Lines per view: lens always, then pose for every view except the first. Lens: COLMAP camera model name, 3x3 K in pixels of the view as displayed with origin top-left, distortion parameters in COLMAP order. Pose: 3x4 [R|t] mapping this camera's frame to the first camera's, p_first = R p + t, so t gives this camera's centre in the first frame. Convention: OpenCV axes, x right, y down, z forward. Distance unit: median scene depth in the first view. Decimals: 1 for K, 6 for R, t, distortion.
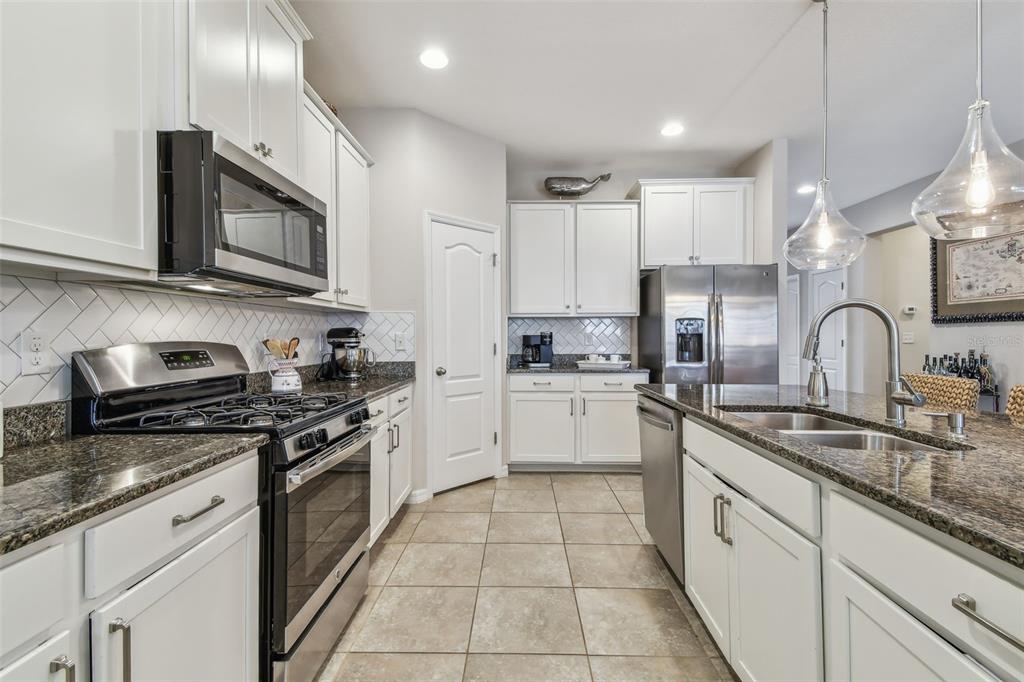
lens RADIAL K [[459.0, 0, 515.1], [0, 459.0, 339.0], [0, 0, 1]] dist [0.039145, -0.008602]
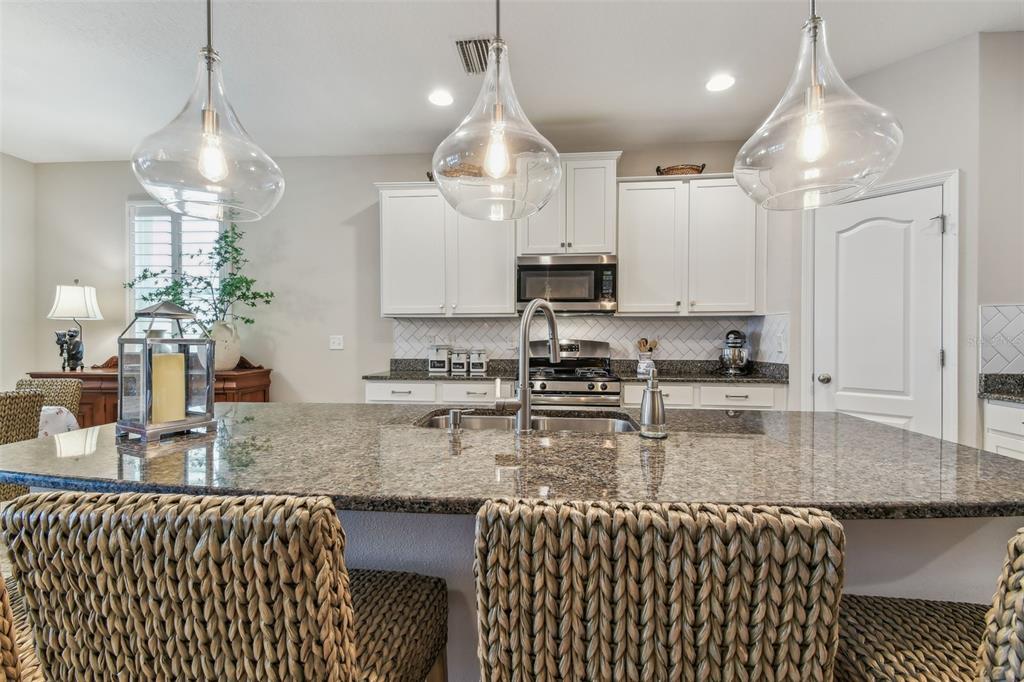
lens RADIAL K [[459.0, 0, 504.6], [0, 459.0, 338.8], [0, 0, 1]] dist [0.039145, -0.008602]
pose [[-0.072441, 0.002462, -0.997370, 0.954342], [-0.010034, 0.999945, 0.003198, -0.001151], [0.997322, 0.010239, -0.072412, 0.572931]]
